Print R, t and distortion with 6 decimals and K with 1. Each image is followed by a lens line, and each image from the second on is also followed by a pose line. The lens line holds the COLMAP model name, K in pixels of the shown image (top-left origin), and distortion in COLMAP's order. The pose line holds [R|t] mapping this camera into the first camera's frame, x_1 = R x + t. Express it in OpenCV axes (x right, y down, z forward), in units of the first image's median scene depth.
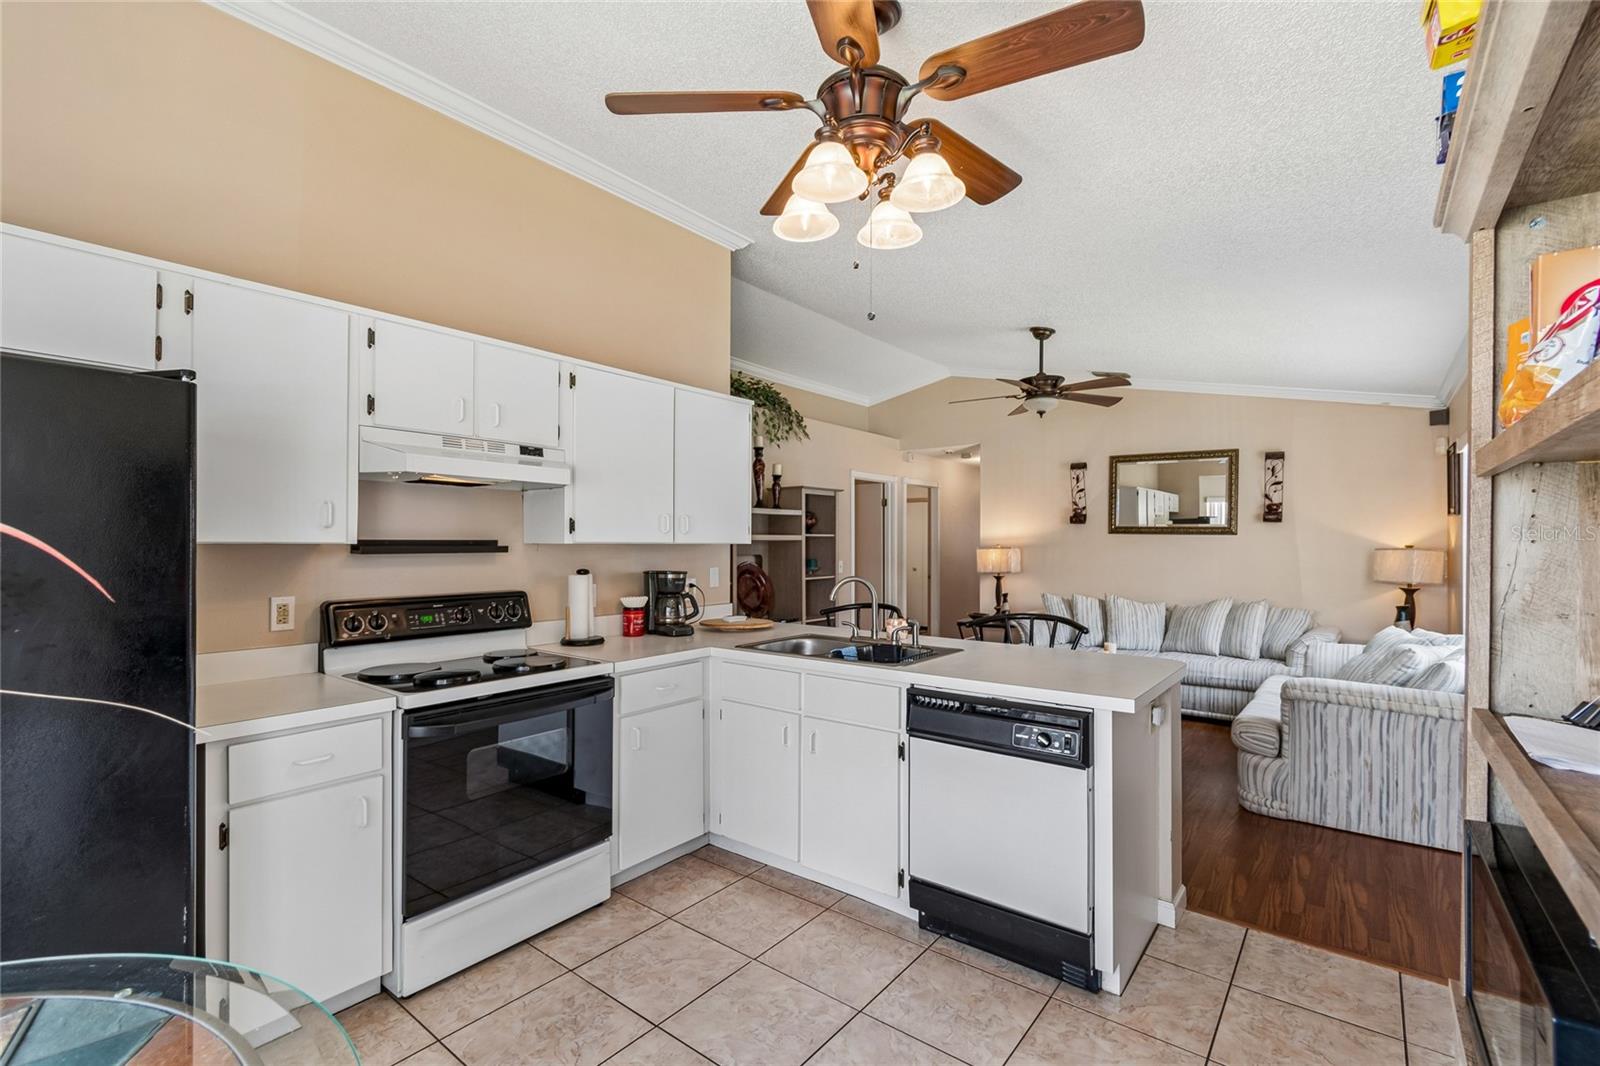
lens RADIAL K [[712.3, 0, 793.5], [0, 712.3, 542.5], [0, 0, 1]] dist [0.003839, -0.002804]
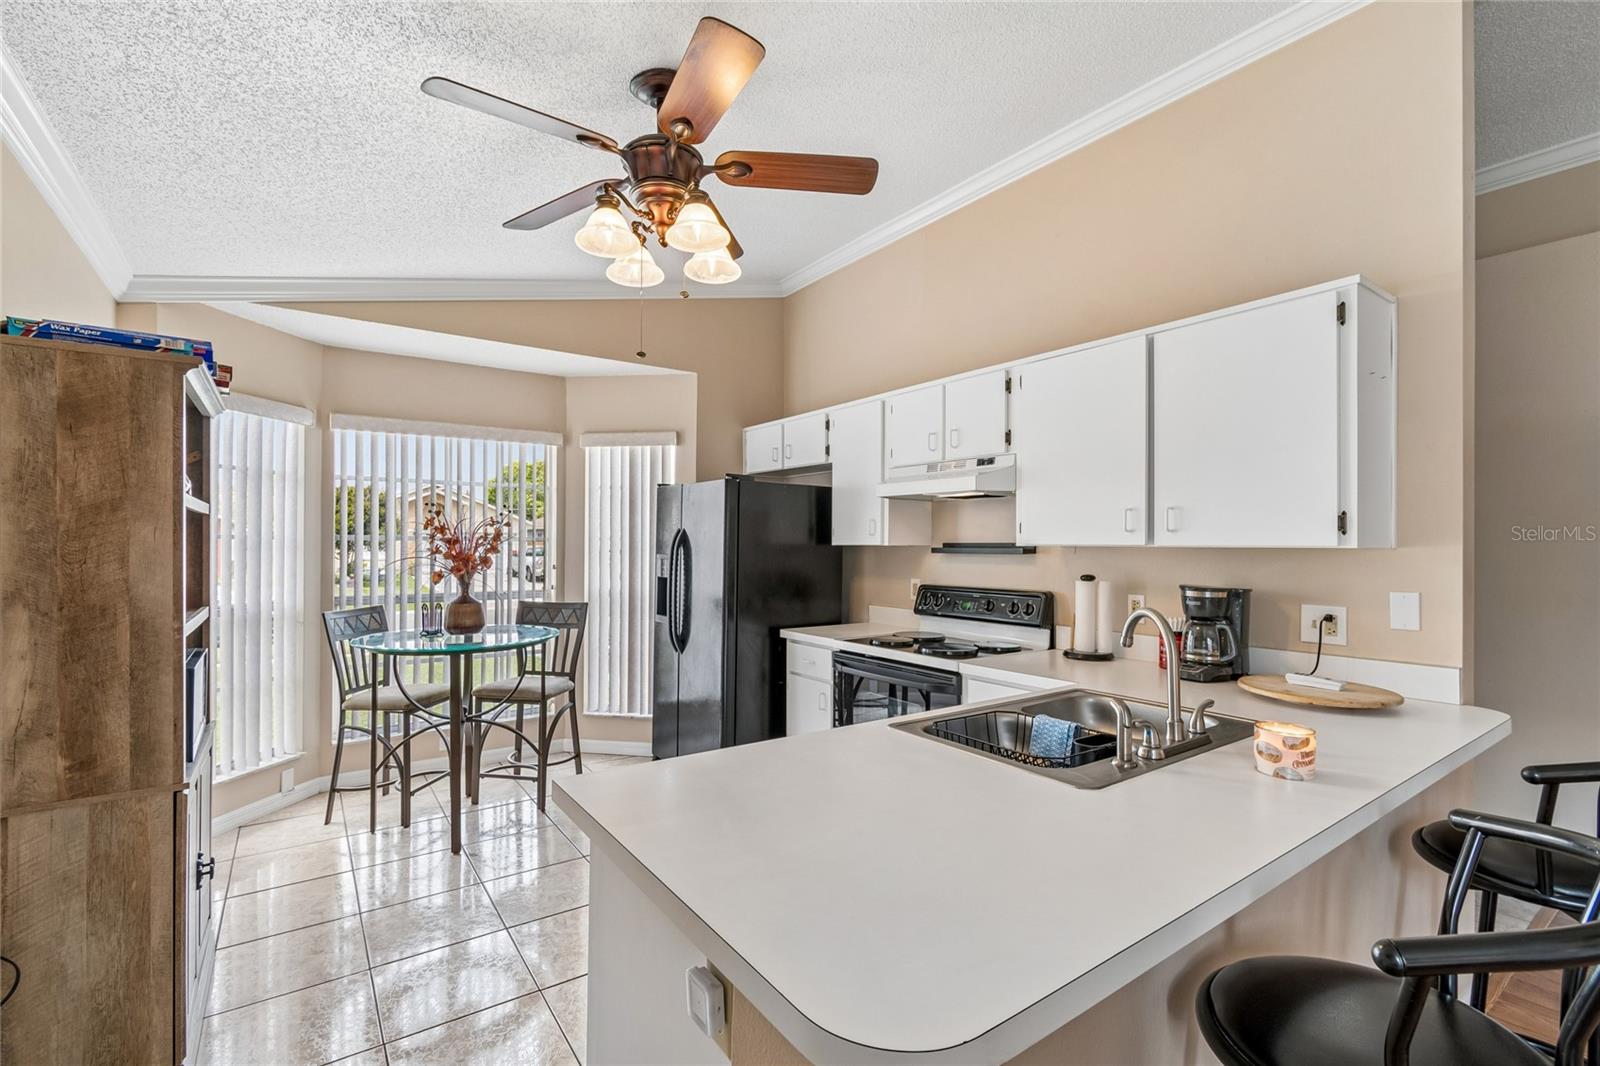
lens RADIAL K [[712.3, 0, 794.4], [0, 712.3, 539.3], [0, 0, 1]] dist [0.003839, -0.002804]
pose [[-0.286020, -0.011577, -0.958154, 0.431800], [-0.005585, 0.999930, -0.010415, 0.002590], [0.958207, 0.002373, -0.286064, 0.580698]]
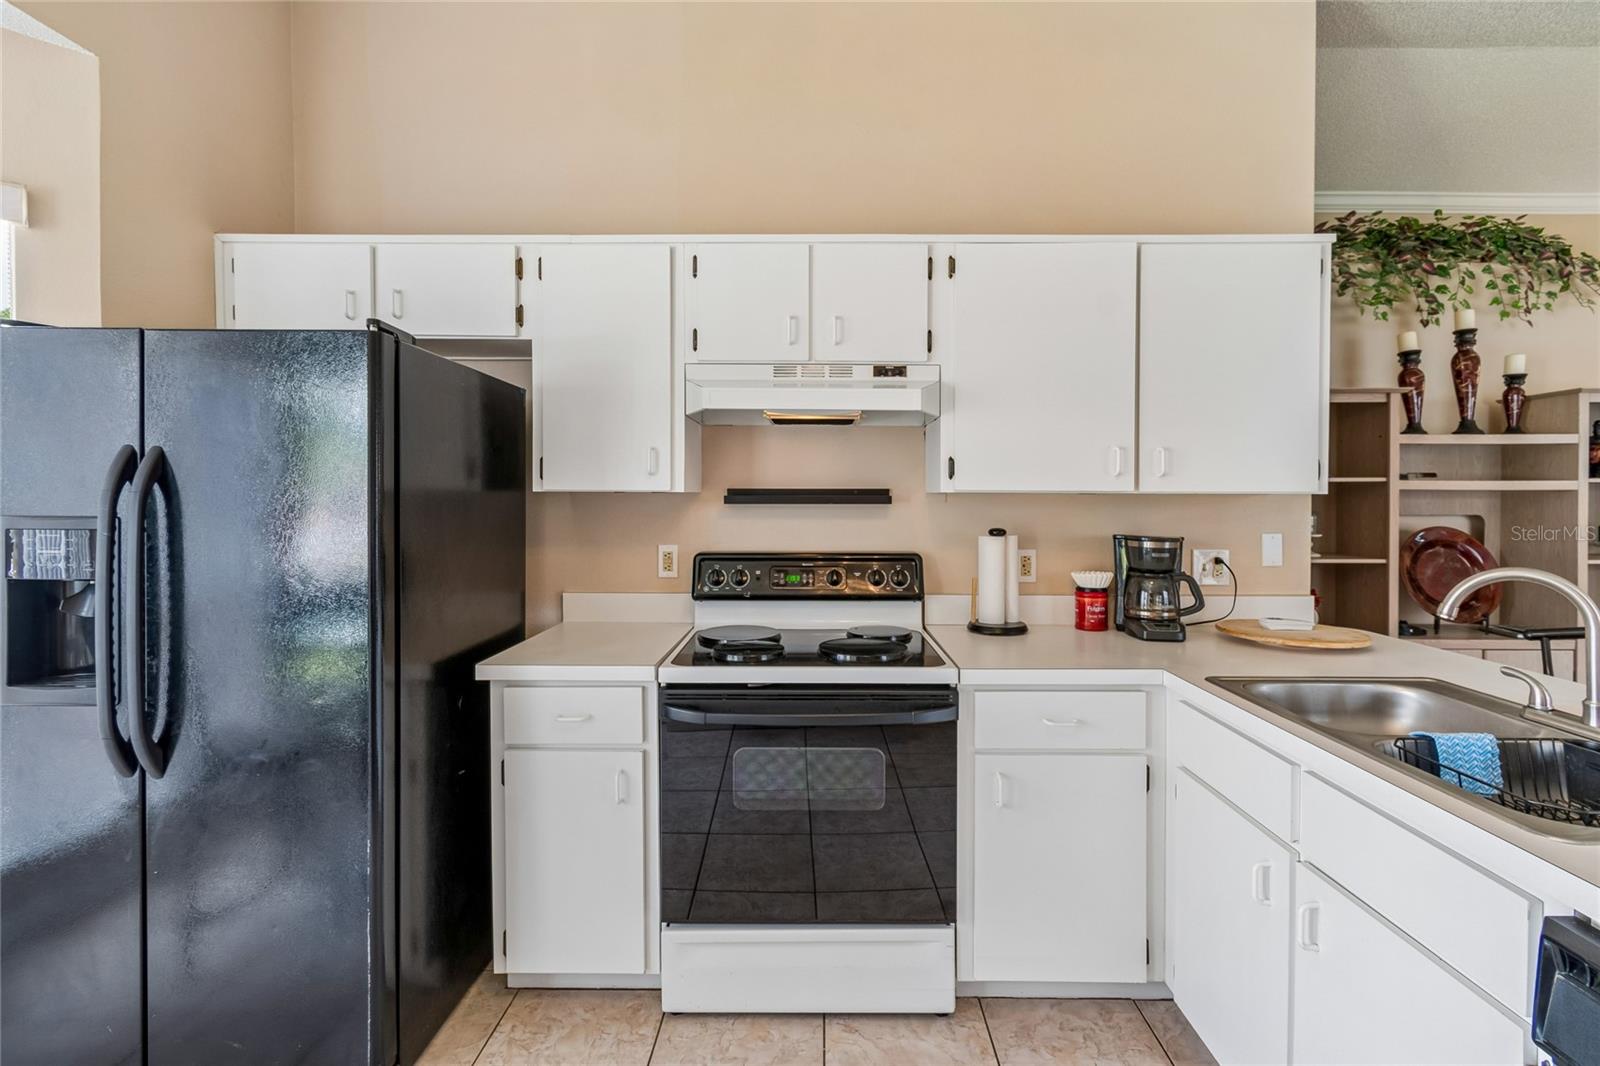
lens RADIAL K [[712.3, 0, 816.2], [0, 712.3, 509.9], [0, 0, 1]] dist [0.003839, -0.002804]
pose [[0.608048, 0.012643, -0.793799, 0.107664], [-0.001024, 0.999885, 0.015141, 0.004991], [0.793899, -0.008394, 0.607991, 0.266205]]
